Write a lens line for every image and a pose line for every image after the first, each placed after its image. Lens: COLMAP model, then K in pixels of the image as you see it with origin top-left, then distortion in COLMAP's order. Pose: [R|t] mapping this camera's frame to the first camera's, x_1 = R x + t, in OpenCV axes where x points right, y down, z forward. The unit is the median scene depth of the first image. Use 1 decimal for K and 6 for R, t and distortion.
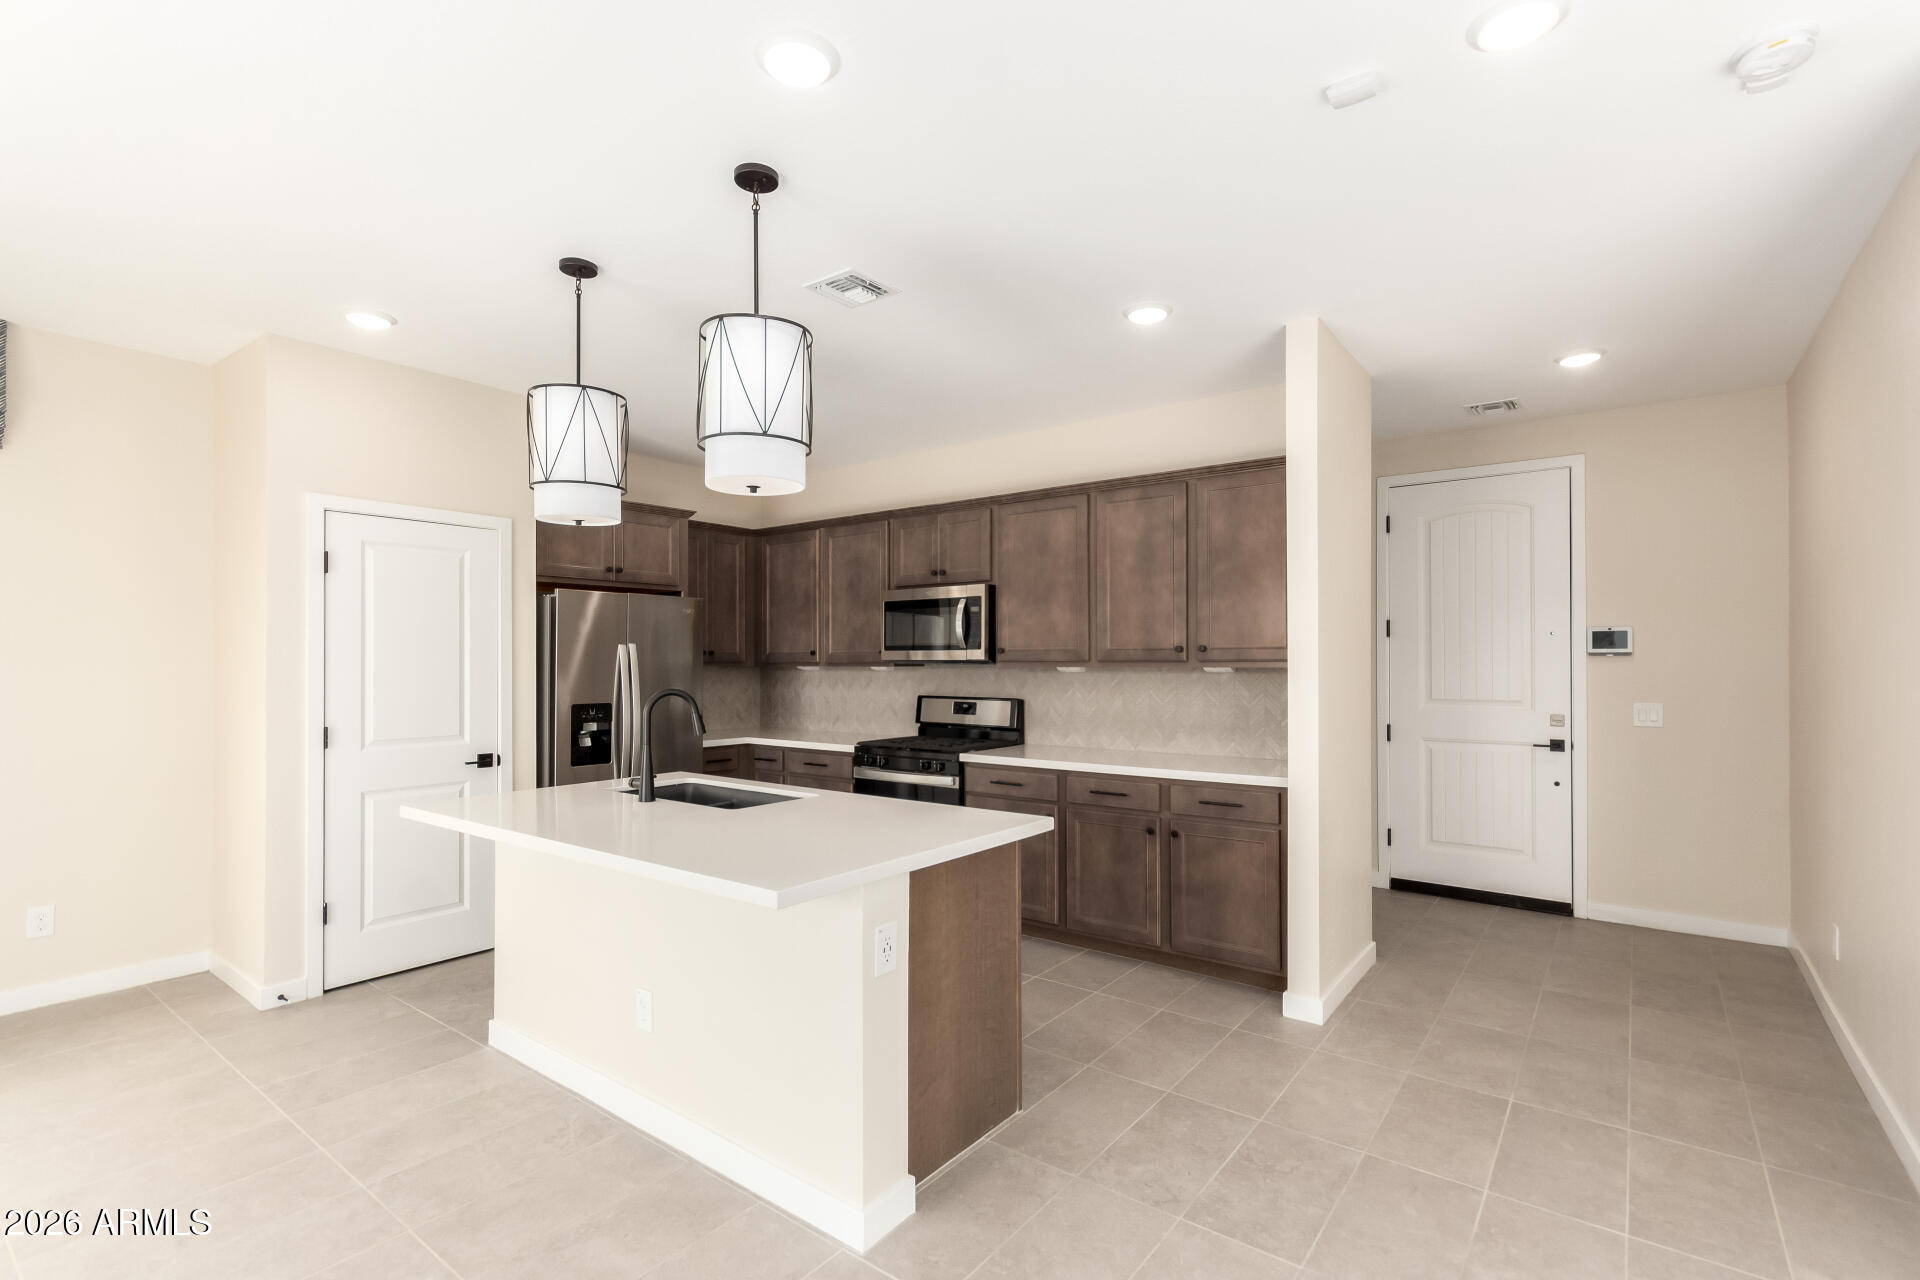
lens RADIAL K [[884.2, 0, 963.7], [0, 884.2, 659.1], [0, 0, 1]] dist [0.005723, -0.000395]
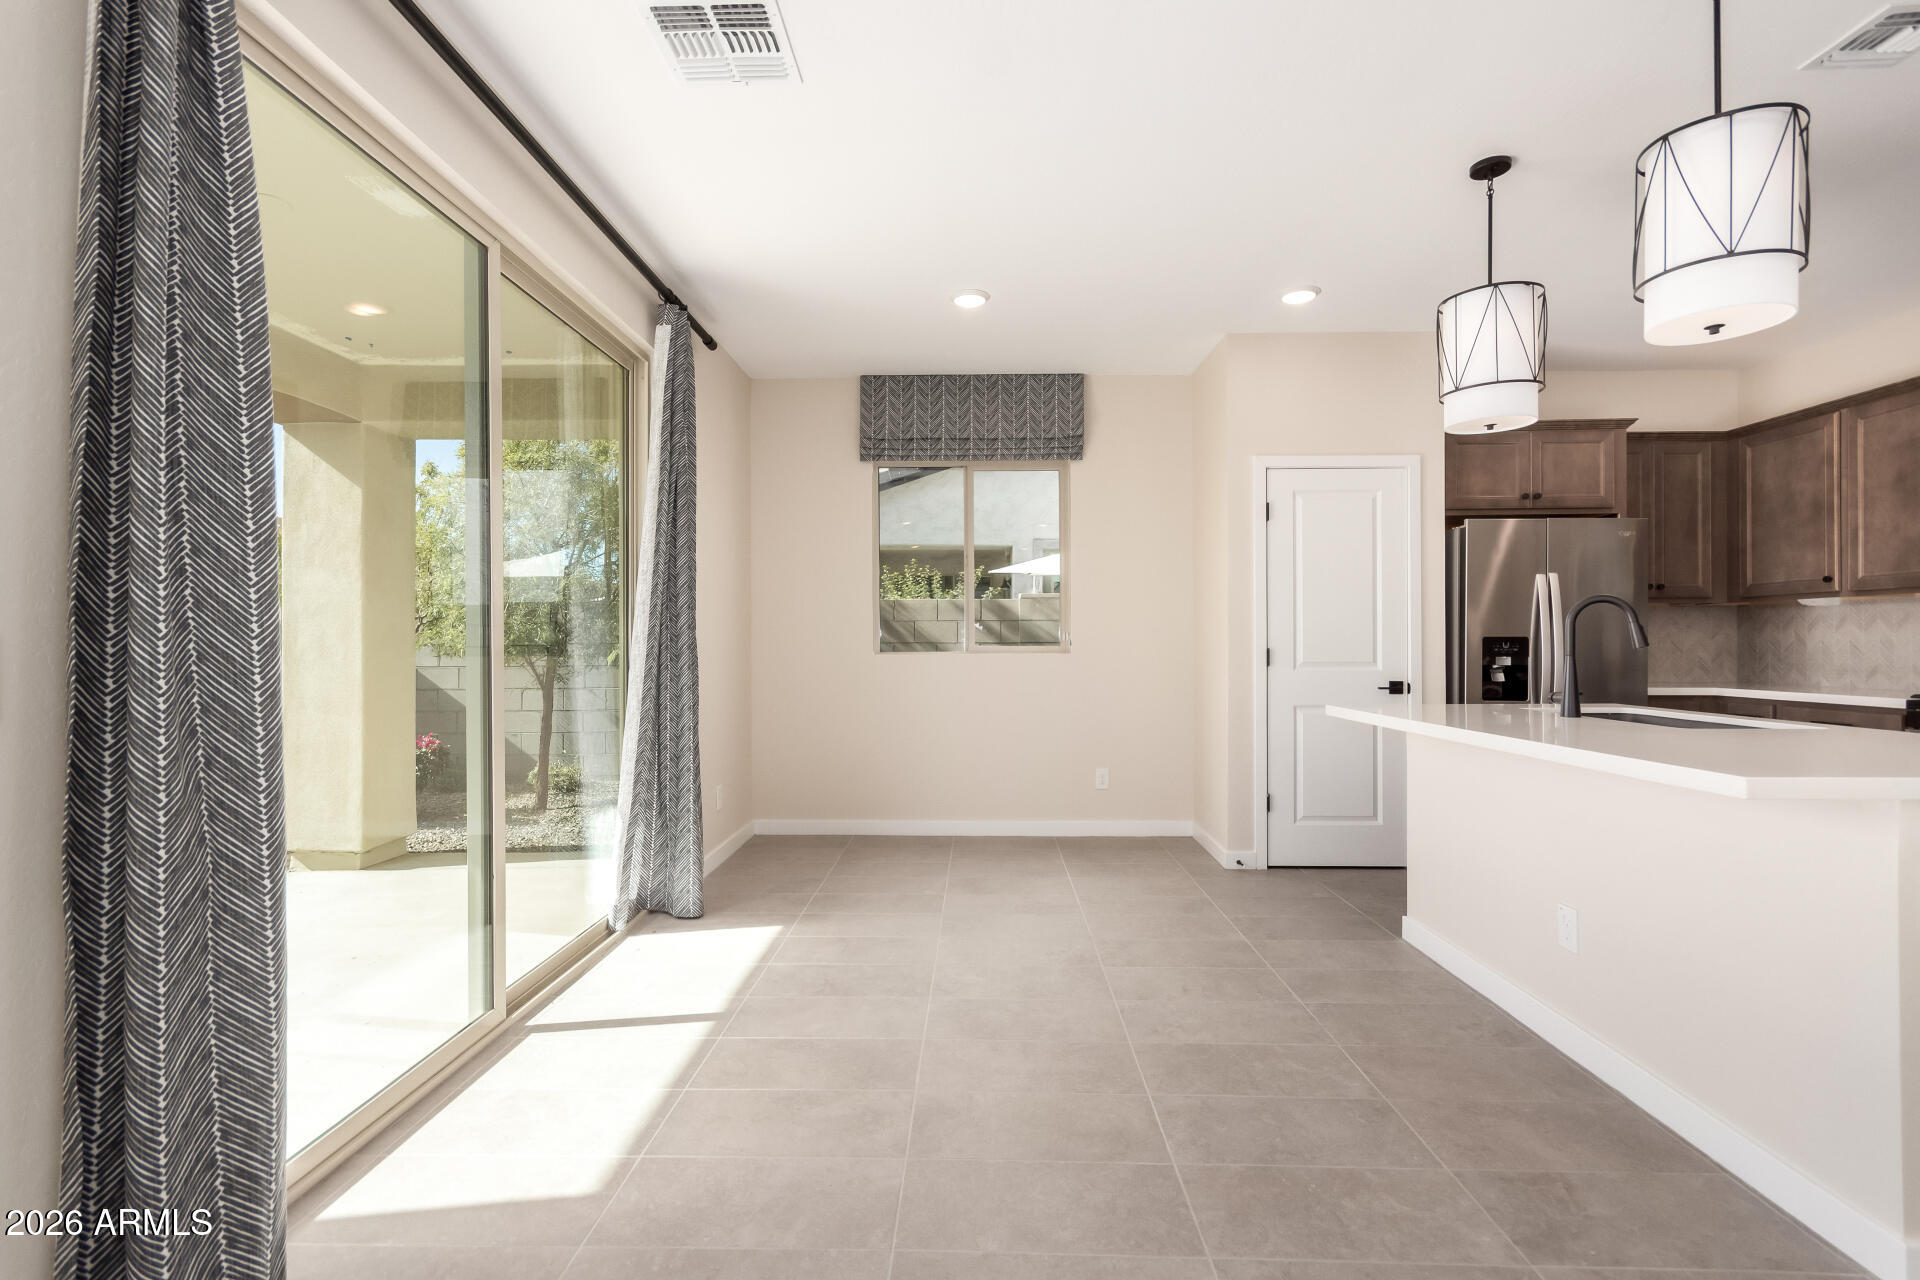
lens RADIAL K [[884.2, 0, 962.5], [0, 884.2, 637.8], [0, 0, 1]] dist [0.005723, -0.000395]
pose [[0.583396, -0.001491, -0.812187, 0.016391], [0.004226, 0.999990, 0.001200, 0.052416], [0.812177, -0.004132, 0.583397, -0.038147]]
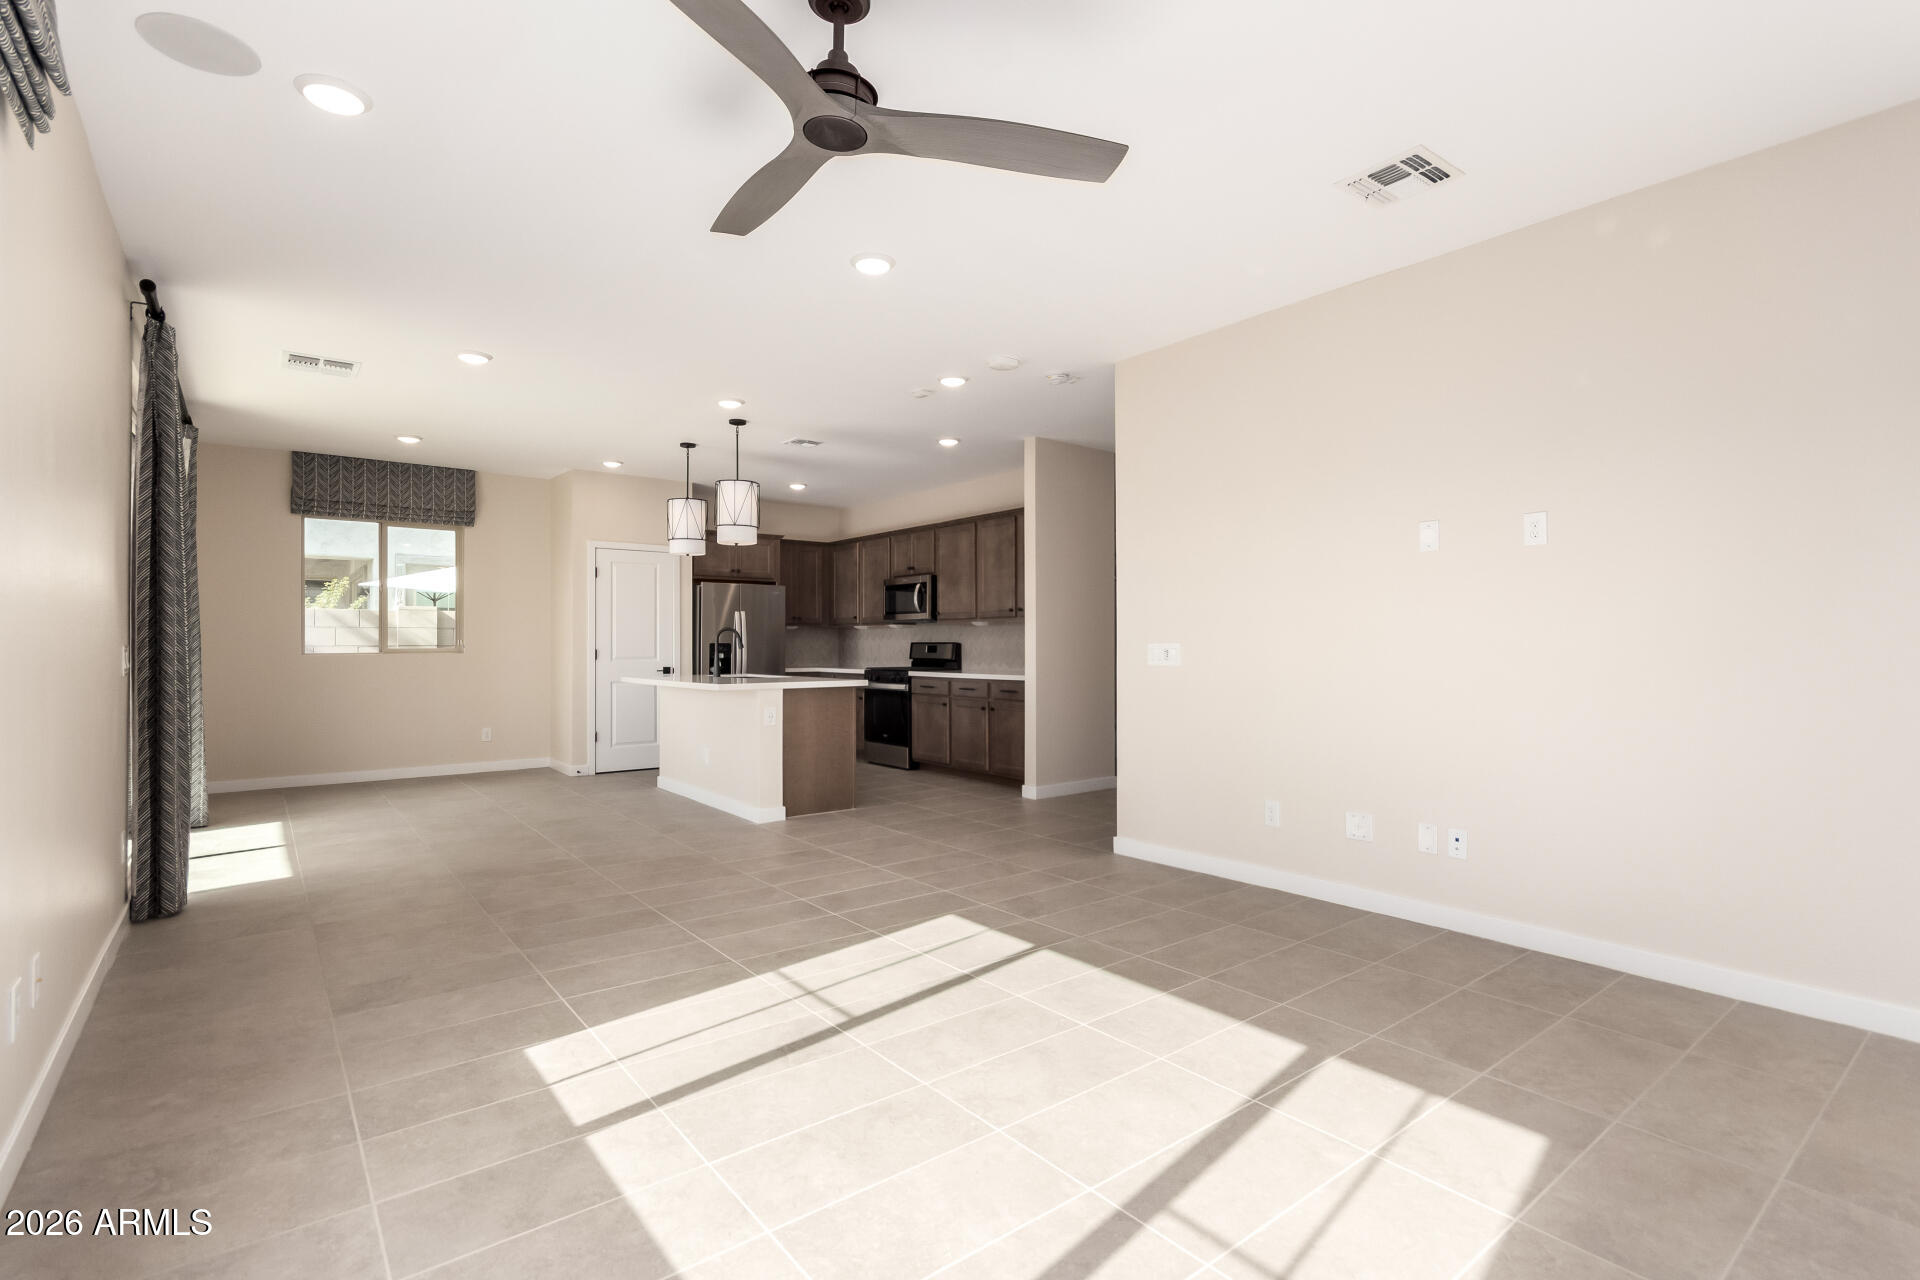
lens RADIAL K [[884.2, 0, 954.8], [0, 884.2, 635.3], [0, 0, 1]] dist [0.005723, -0.000395]
pose [[0.967403, -0.002855, -0.253225, 0.581840], [0.001176, 0.999976, -0.006782, 0.051139], [0.253238, 0.006263, 0.967384, -0.748645]]
